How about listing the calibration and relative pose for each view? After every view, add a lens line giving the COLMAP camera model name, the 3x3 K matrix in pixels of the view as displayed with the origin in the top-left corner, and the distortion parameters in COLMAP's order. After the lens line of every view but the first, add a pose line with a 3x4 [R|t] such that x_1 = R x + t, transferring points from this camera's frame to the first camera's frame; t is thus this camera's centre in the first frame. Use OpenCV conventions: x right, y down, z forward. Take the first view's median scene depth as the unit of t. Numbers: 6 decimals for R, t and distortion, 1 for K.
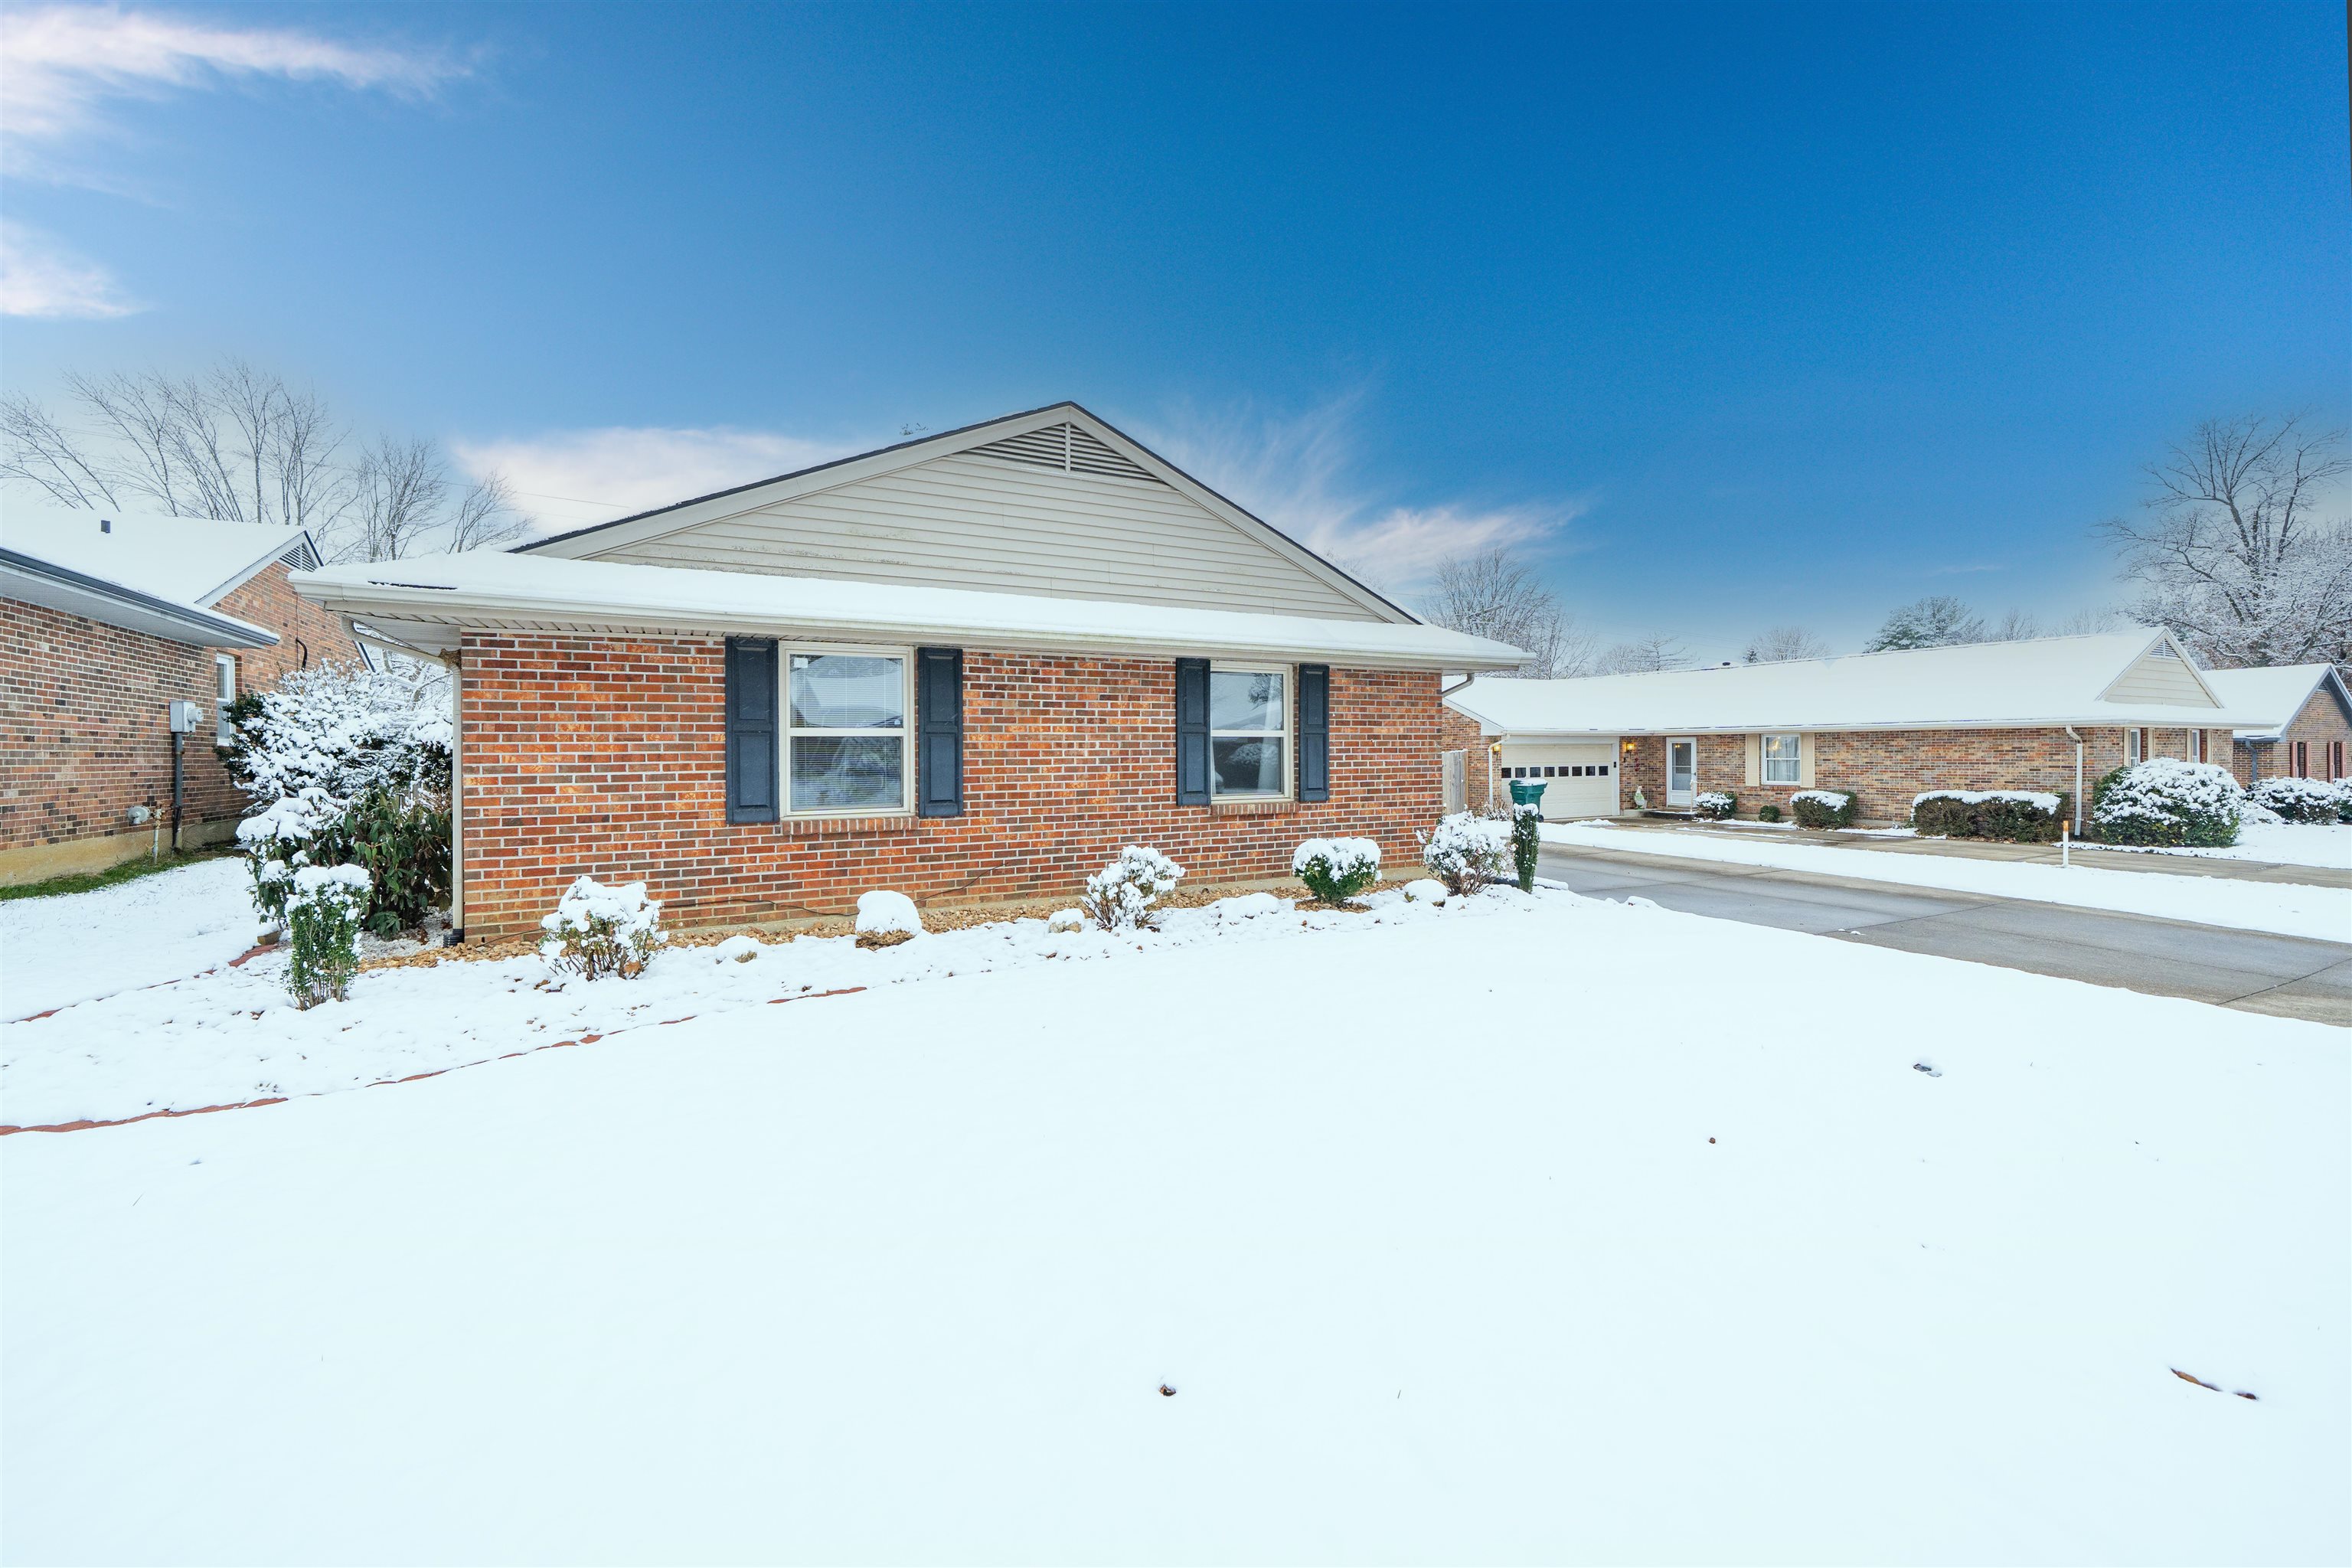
lens RADIAL K [[950.9, 0, 1193.4], [0, 950.9, 771.2], [0, 0, 1]] dist [0.003593, 0.000004]
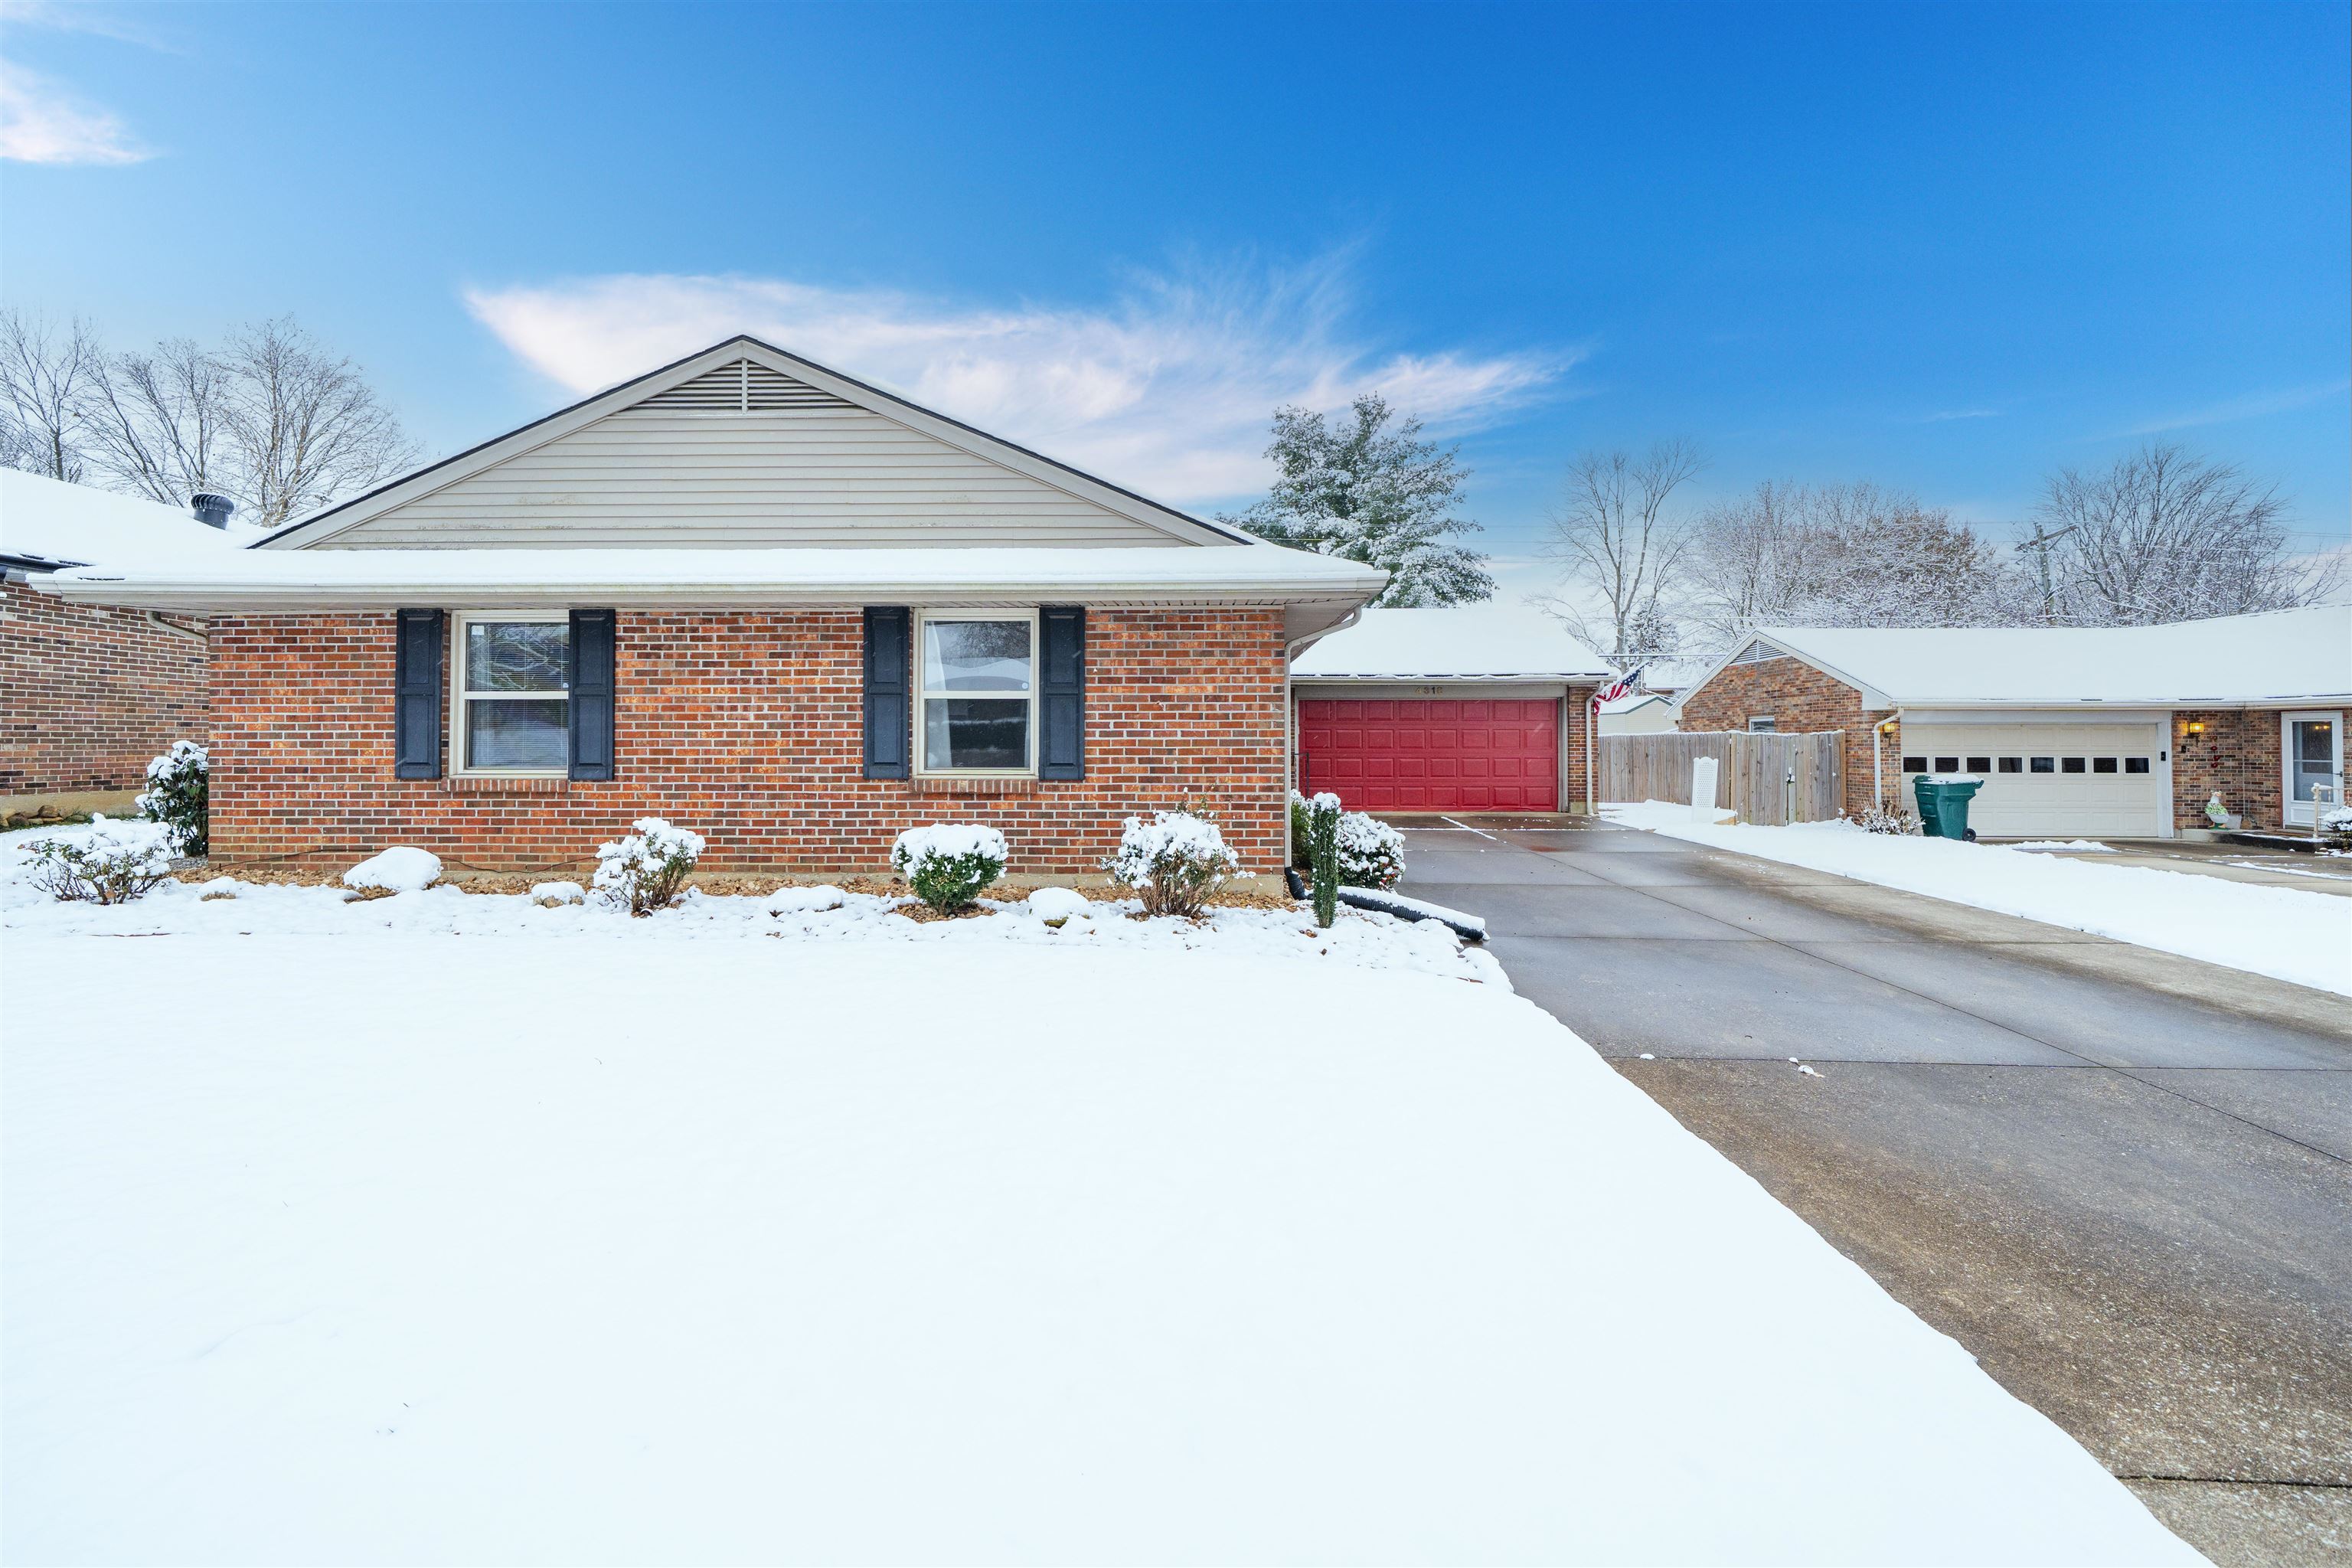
lens RADIAL K [[950.9, 0, 1174.5], [0, 950.9, 743.9], [0, 0, 1]] dist [0.003593, 0.000004]
pose [[0.858287, 0.008542, -0.513100, 0.702597], [-0.016756, 0.999795, -0.011385, 0.010362], [0.512897, 0.018369, 0.858254, 0.428423]]
